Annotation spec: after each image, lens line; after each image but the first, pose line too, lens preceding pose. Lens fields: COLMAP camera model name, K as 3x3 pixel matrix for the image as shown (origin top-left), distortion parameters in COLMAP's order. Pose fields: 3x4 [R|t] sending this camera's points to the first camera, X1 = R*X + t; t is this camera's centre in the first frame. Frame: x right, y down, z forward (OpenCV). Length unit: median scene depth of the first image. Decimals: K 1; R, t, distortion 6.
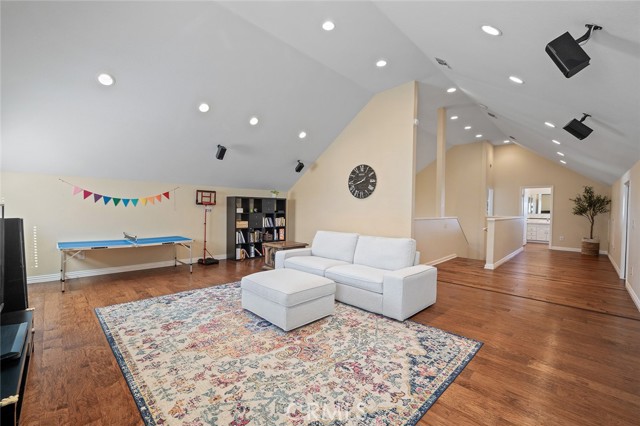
lens RADIAL K [[268.0, 0, 320.0], [0, 268.0, 213.0], [0, 0, 1]] dist [0.001033, 0.000179]
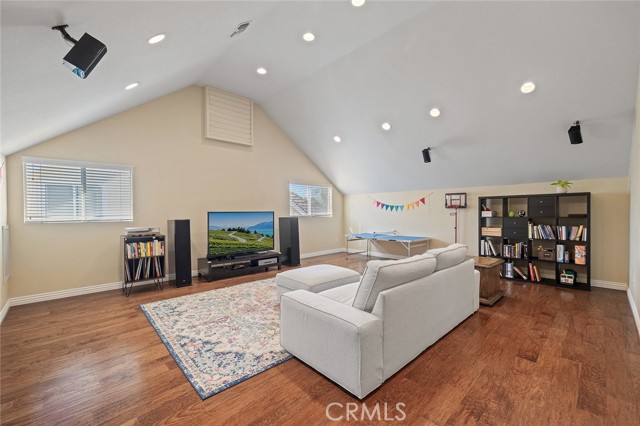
lens RADIAL K [[268.0, 0, 320.0], [0, 268.0, 213.0], [0, 0, 1]] dist [0.001033, 0.000179]
pose [[-0.037490, -0.010158, -0.999245, 0.654433], [-0.009002, 0.999911, -0.009827, 0.000635], [0.999256, 0.008626, -0.037578, 0.666852]]
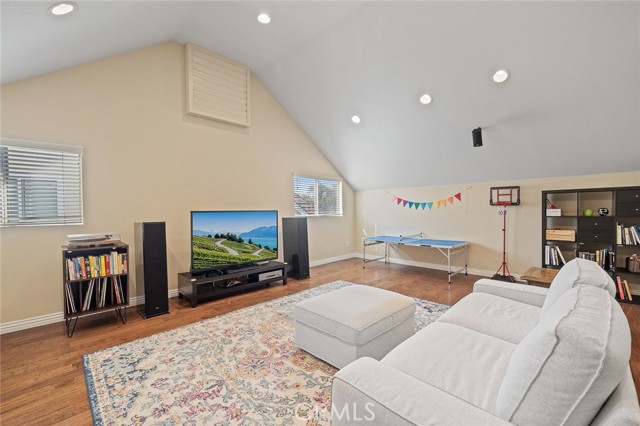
lens RADIAL K [[271.8, 0, 320.0], [0, 271.8, 213.0], [0, 0, 1]] dist [0.000415, -0.000135]
pose [[-0.000652, -0.005091, -0.999987, 0.424085], [-0.004667, 0.999976, -0.005088, -0.002360], [0.999989, 0.004664, -0.000675, 0.569023]]
